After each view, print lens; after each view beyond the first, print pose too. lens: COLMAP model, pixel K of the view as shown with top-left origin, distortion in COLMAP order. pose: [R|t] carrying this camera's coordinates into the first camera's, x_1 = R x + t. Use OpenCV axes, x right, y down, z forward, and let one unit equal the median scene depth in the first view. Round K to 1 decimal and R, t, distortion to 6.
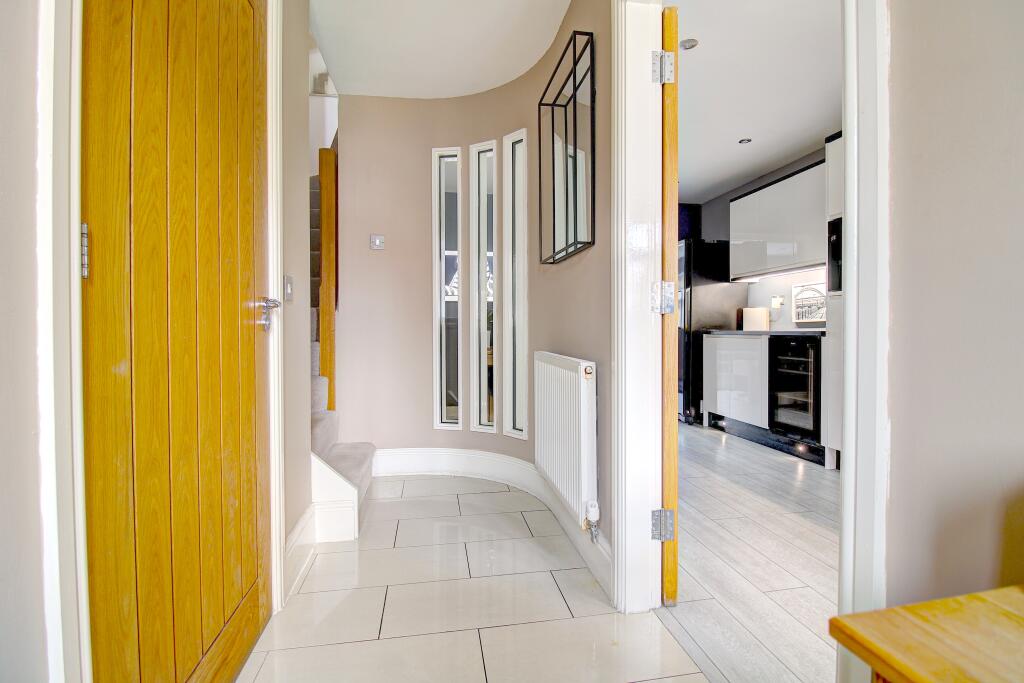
lens RADIAL K [[477.0, 0, 512.6], [0, 477.0, 337.2], [0, 0, 1]] dist [-0.012354, -0.000972]
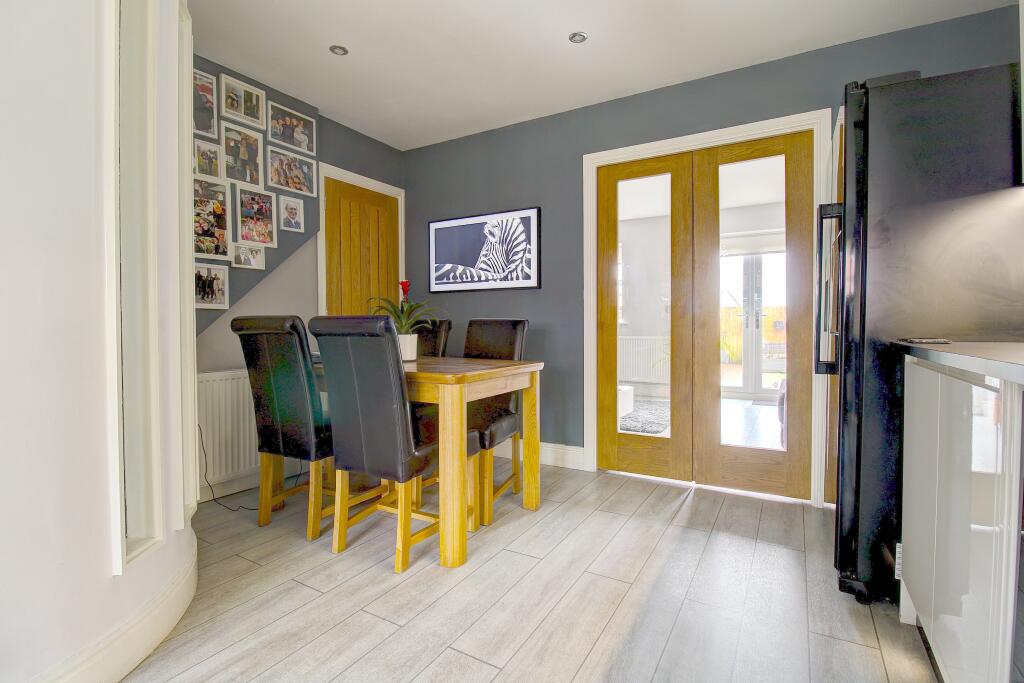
lens RADIAL K [[477.0, 0, 512.2], [0, 477.0, 336.5], [0, 0, 1]] dist [-0.012354, -0.000972]
pose [[0.764382, 0.022699, -0.644364, 0.362531], [-0.014949, 0.999735, 0.017483, -0.019551], [0.644591, -0.003731, 0.764519, 0.496784]]
